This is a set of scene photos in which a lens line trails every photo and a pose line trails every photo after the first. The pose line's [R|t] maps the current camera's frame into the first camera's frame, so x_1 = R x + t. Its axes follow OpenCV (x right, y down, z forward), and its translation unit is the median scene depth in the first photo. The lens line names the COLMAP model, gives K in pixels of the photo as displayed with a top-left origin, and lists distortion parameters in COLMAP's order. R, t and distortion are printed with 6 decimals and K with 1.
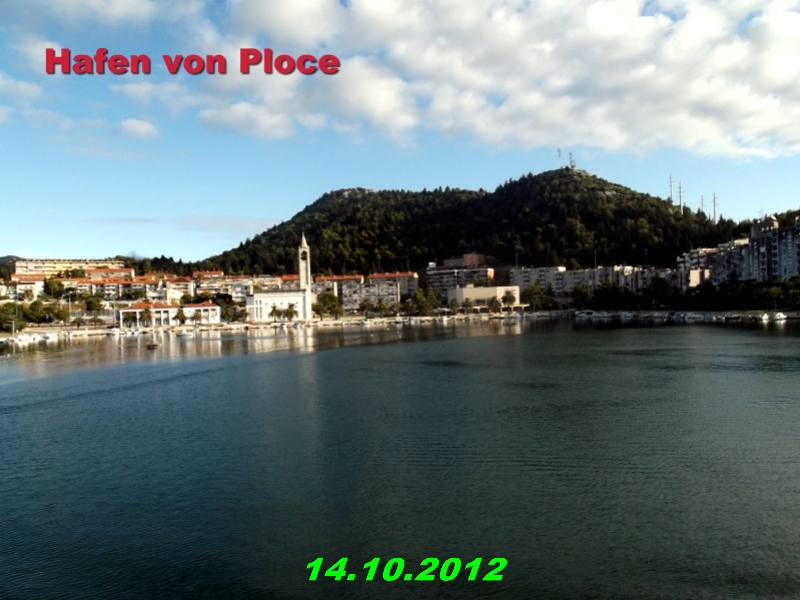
lens RADIAL K [[667.3, 0, 402.4], [0, 667.3, 298.8], [0, 0, 1]] dist [0.003517, 0.010004]
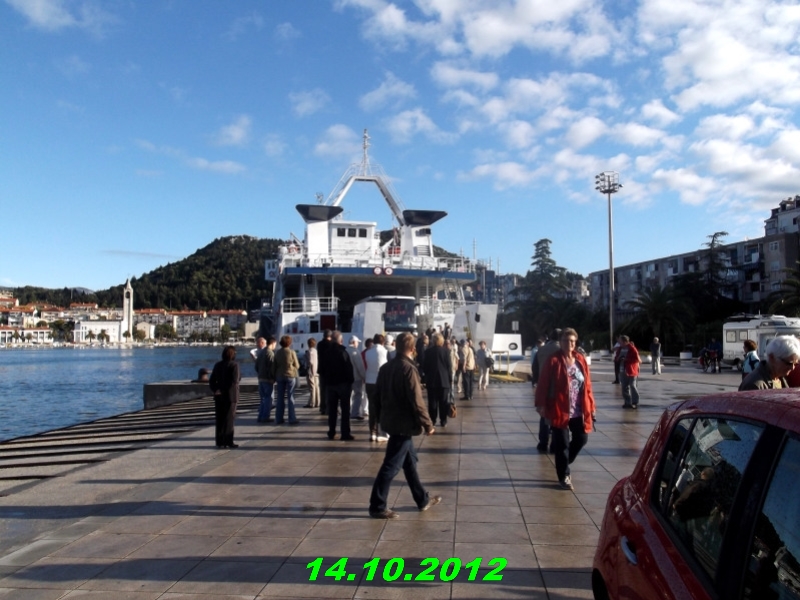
lens RADIAL K [[667.3, 0, 399.5], [0, 667.3, 300.3], [0, 0, 1]] dist [0.003517, 0.010004]
pose [[0.997344, 0.036918, 0.062791, 0.229260], [-0.033376, 0.997842, -0.056549, 0.002794], [-0.064743, 0.054303, 0.996423, -0.275737]]
